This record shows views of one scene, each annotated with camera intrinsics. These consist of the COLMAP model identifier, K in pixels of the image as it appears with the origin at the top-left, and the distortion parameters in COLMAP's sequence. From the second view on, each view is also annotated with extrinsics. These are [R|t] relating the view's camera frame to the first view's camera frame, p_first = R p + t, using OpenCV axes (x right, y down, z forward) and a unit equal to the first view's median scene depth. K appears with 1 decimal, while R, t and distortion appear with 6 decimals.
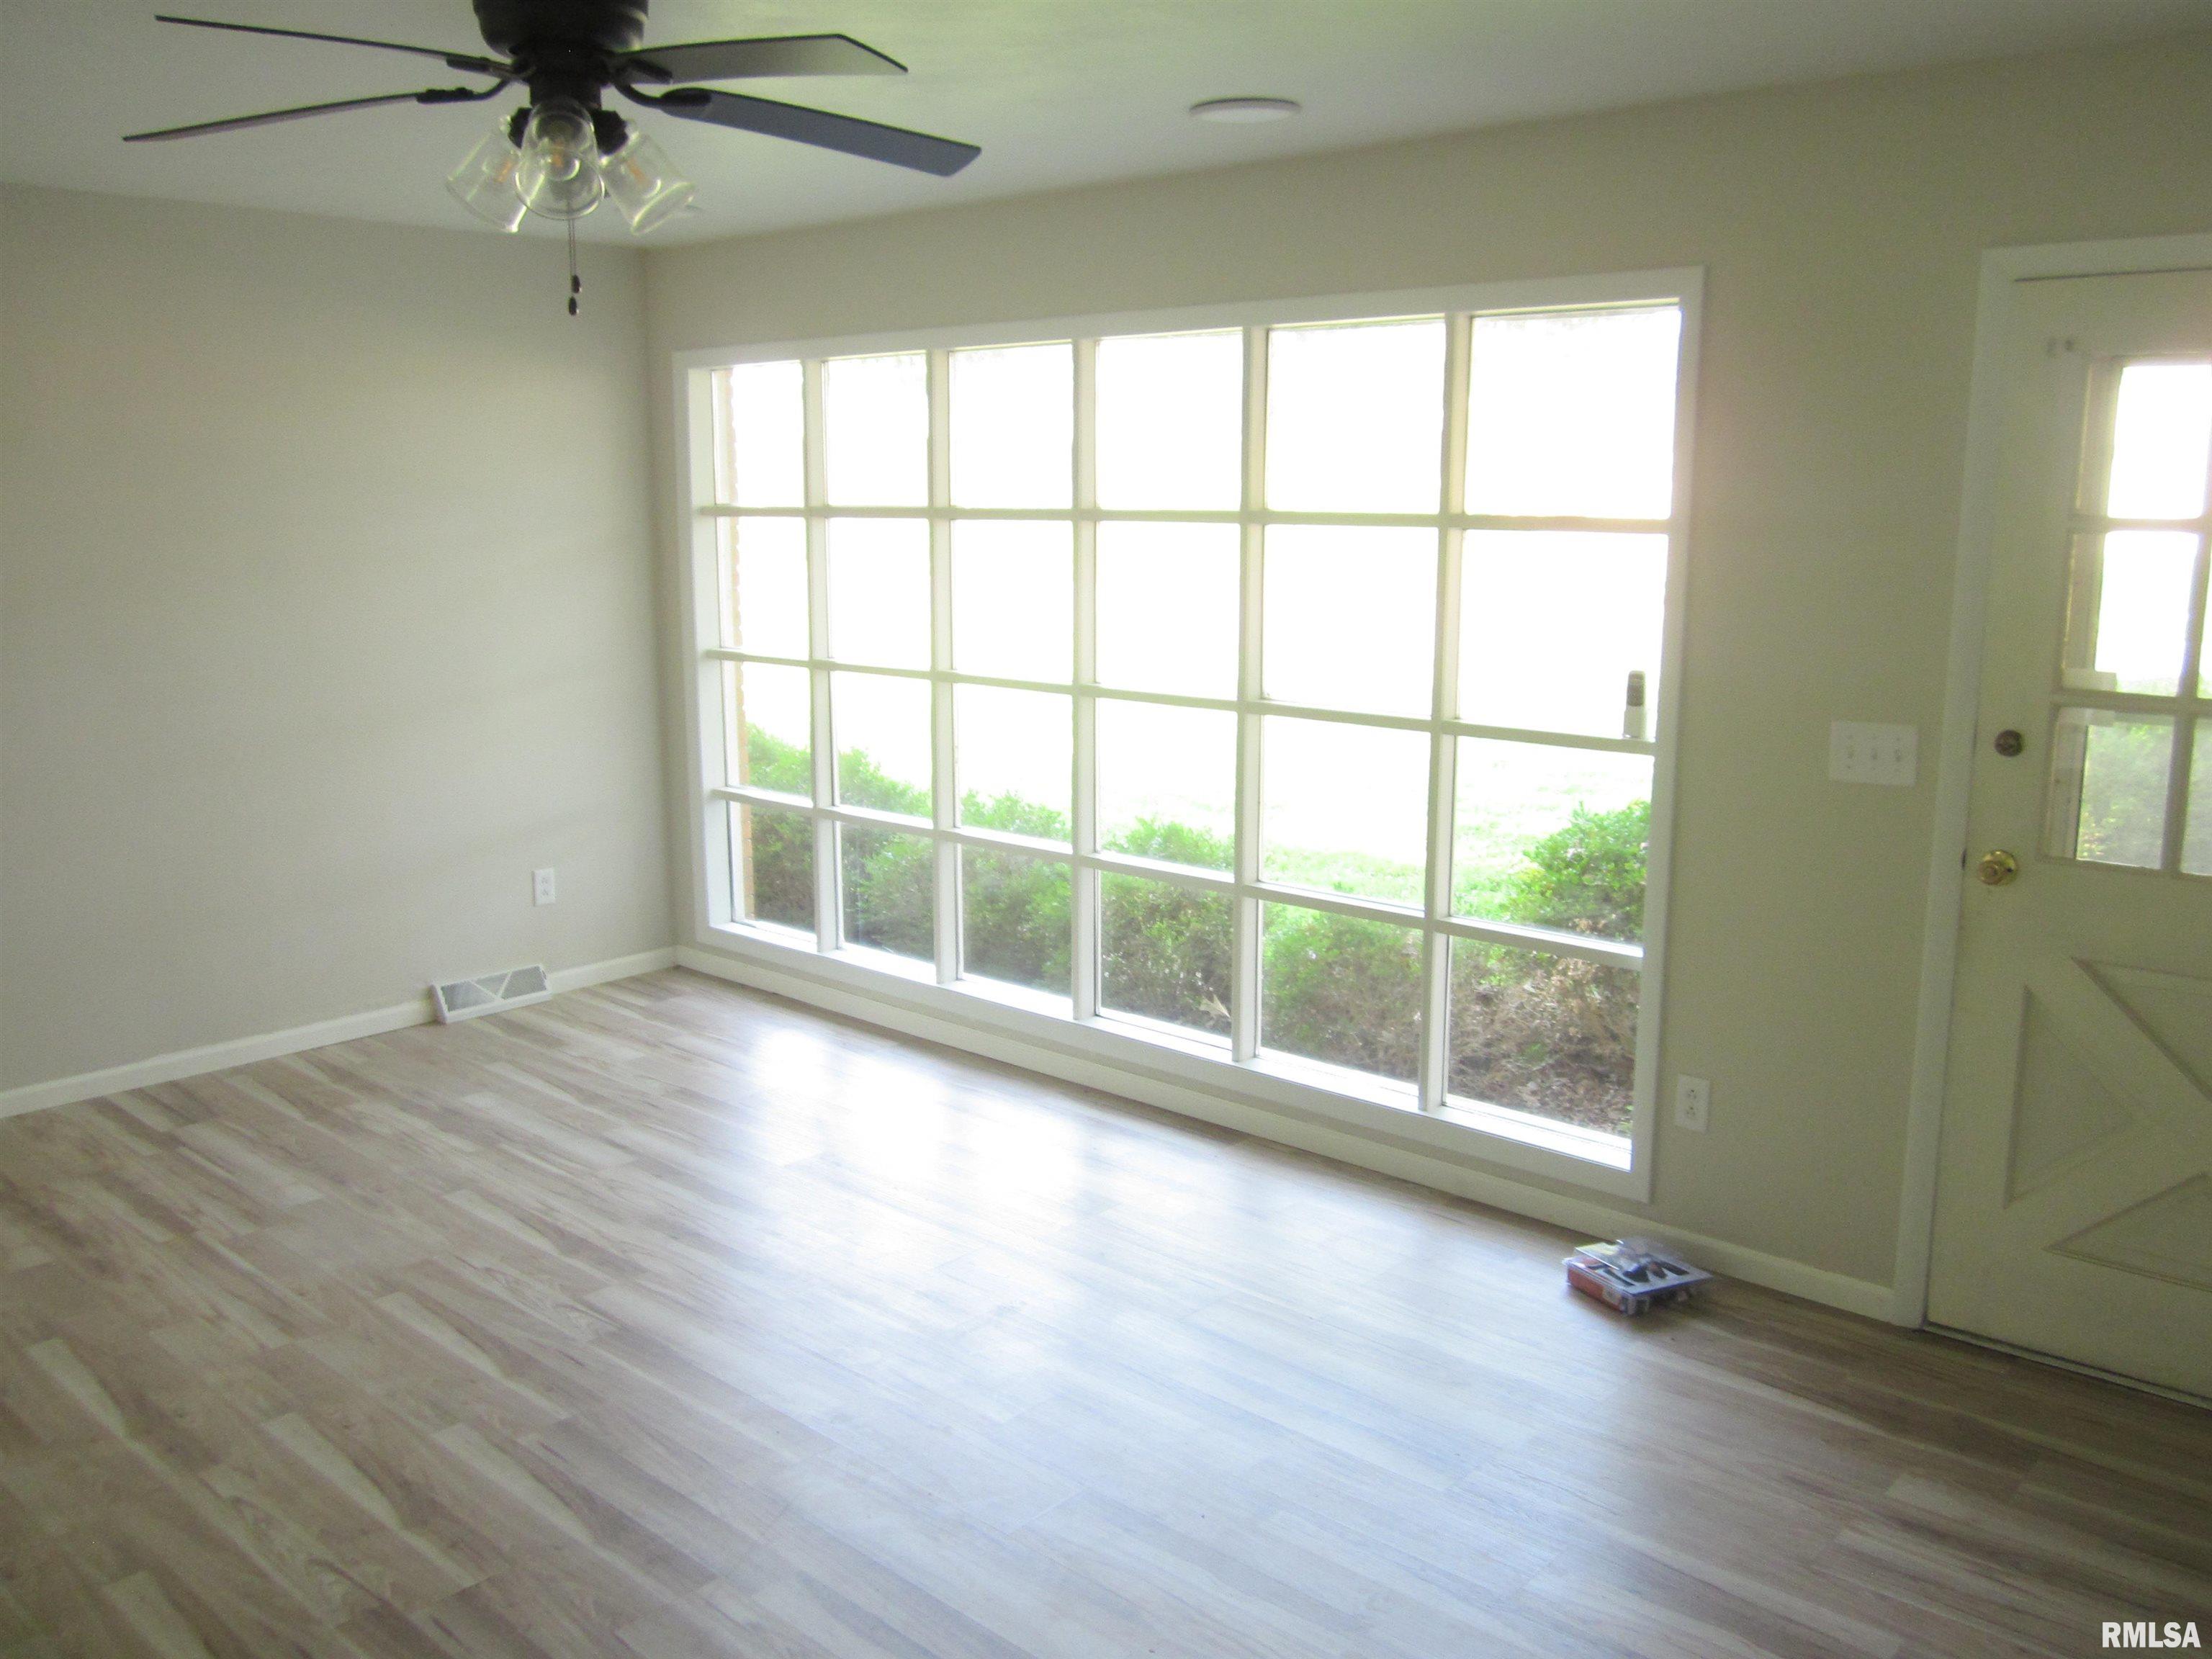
lens RADIAL K [[1833.2, 0, 1120.0], [0, 1833.2, 829.0], [0, 0, 1]] dist [-0.039715, 0.003451]
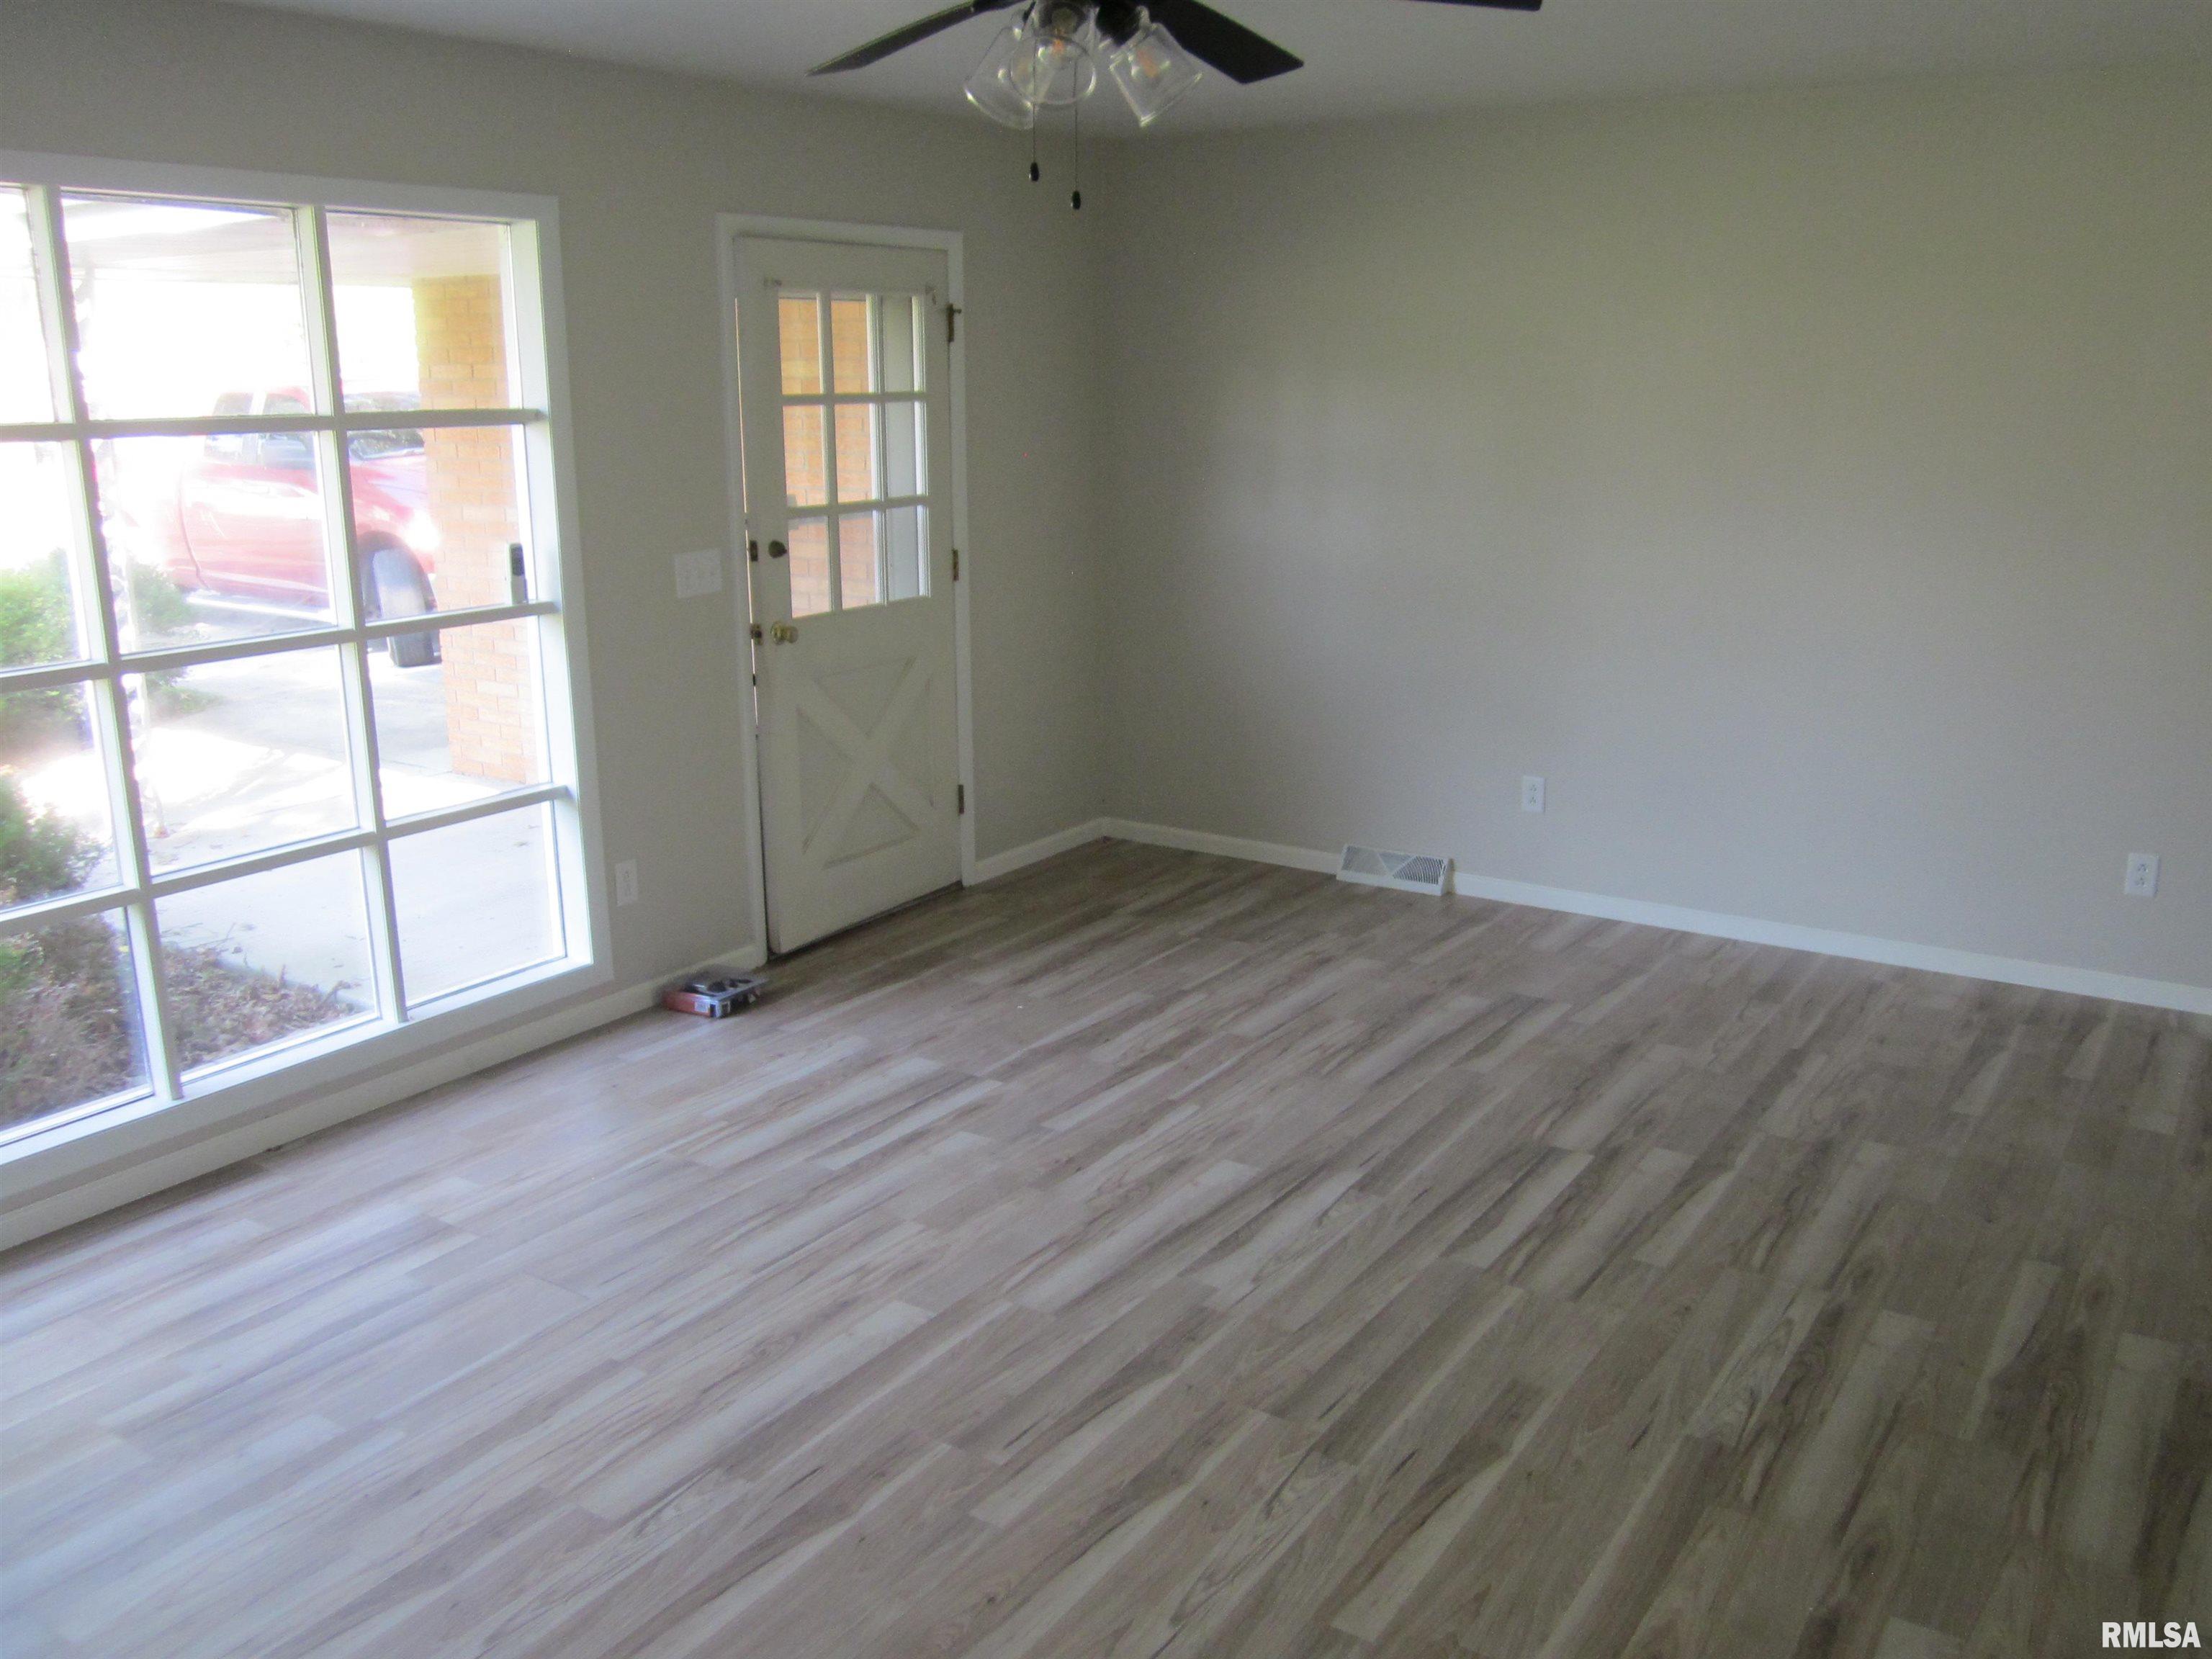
lens RADIAL K [[1833.2, 0, 1120.0], [0, 1833.2, 829.0], [0, 0, 1]] dist [-0.039715, 0.003451]
pose [[-0.154687, -0.233058, 0.960081, -1.075450], [0.194804, 0.945505, 0.260906, -0.167120], [-0.968568, 0.227386, -0.100857, 0.926934]]
